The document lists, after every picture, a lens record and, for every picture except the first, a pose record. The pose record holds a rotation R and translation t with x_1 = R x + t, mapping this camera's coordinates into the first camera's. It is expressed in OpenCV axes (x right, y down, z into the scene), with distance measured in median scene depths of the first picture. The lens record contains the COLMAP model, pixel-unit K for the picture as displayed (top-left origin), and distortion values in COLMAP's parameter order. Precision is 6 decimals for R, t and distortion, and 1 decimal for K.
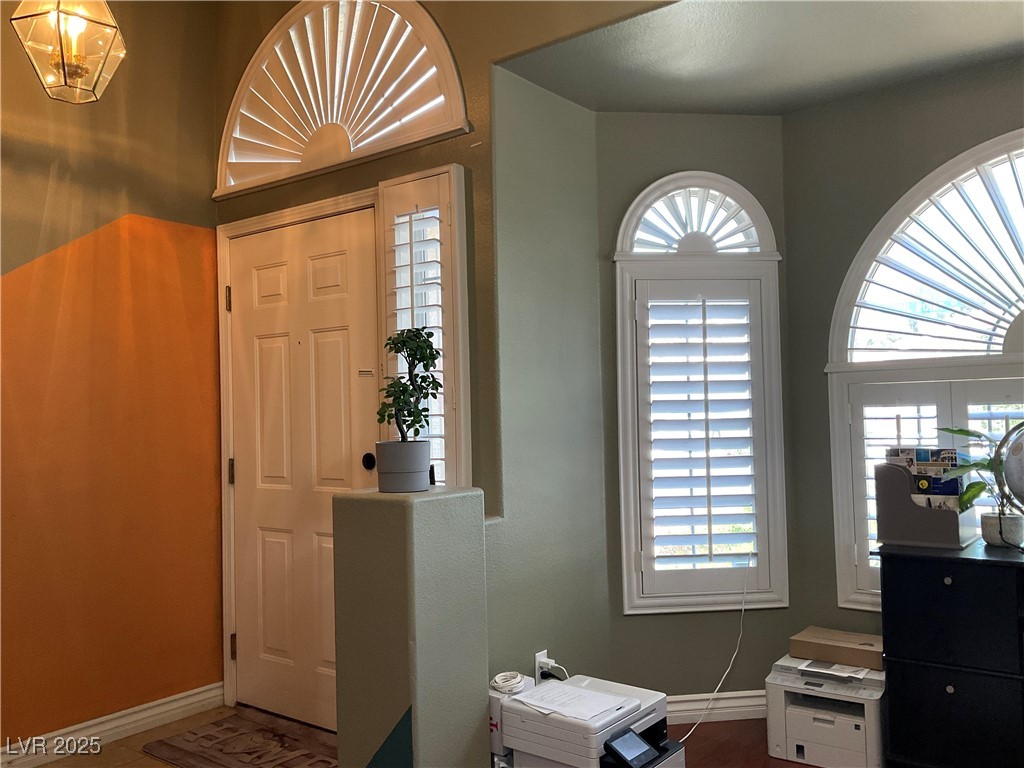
lens RADIAL K [[842.9, 0, 512.0], [0, 842.9, 384.0], [0, 0, 1]] dist [0.095397, -0.177734]
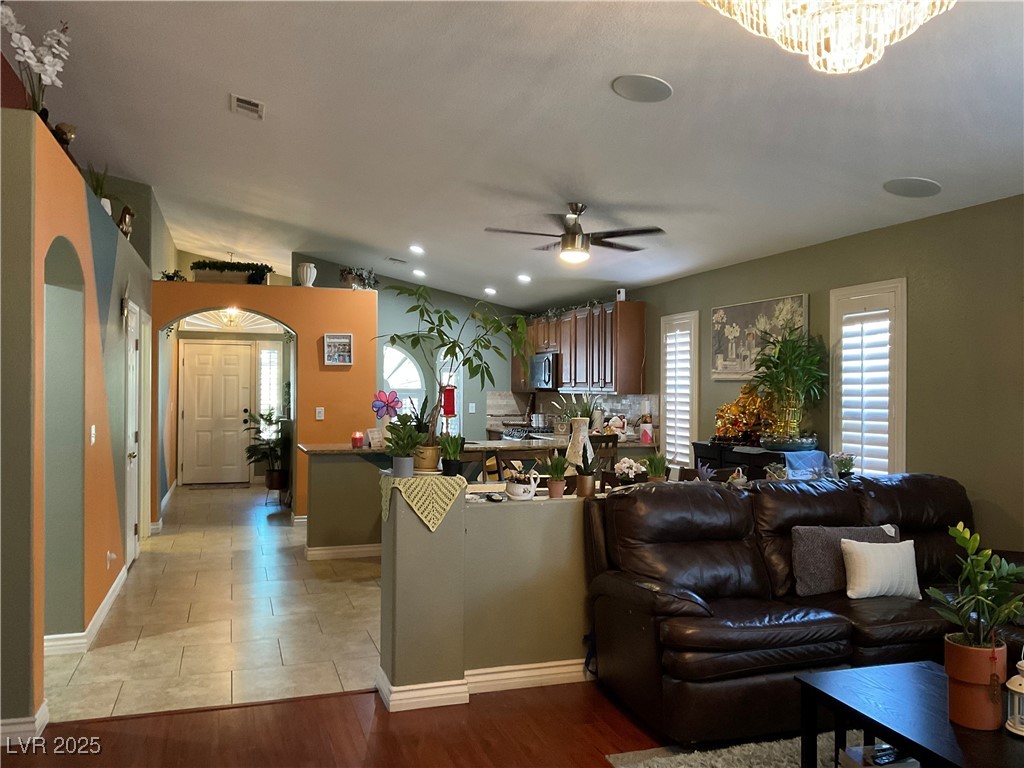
lens RADIAL K [[842.9, 0, 512.0], [0, 842.9, 384.0], [0, 0, 1]] dist [0.095397, -0.177734]
pose [[0.552202, 0.033896, 0.833021, -2.630591], [-0.042856, 0.999006, -0.012242, -0.033135], [-0.832608, -0.028940, 0.553106, -2.076303]]
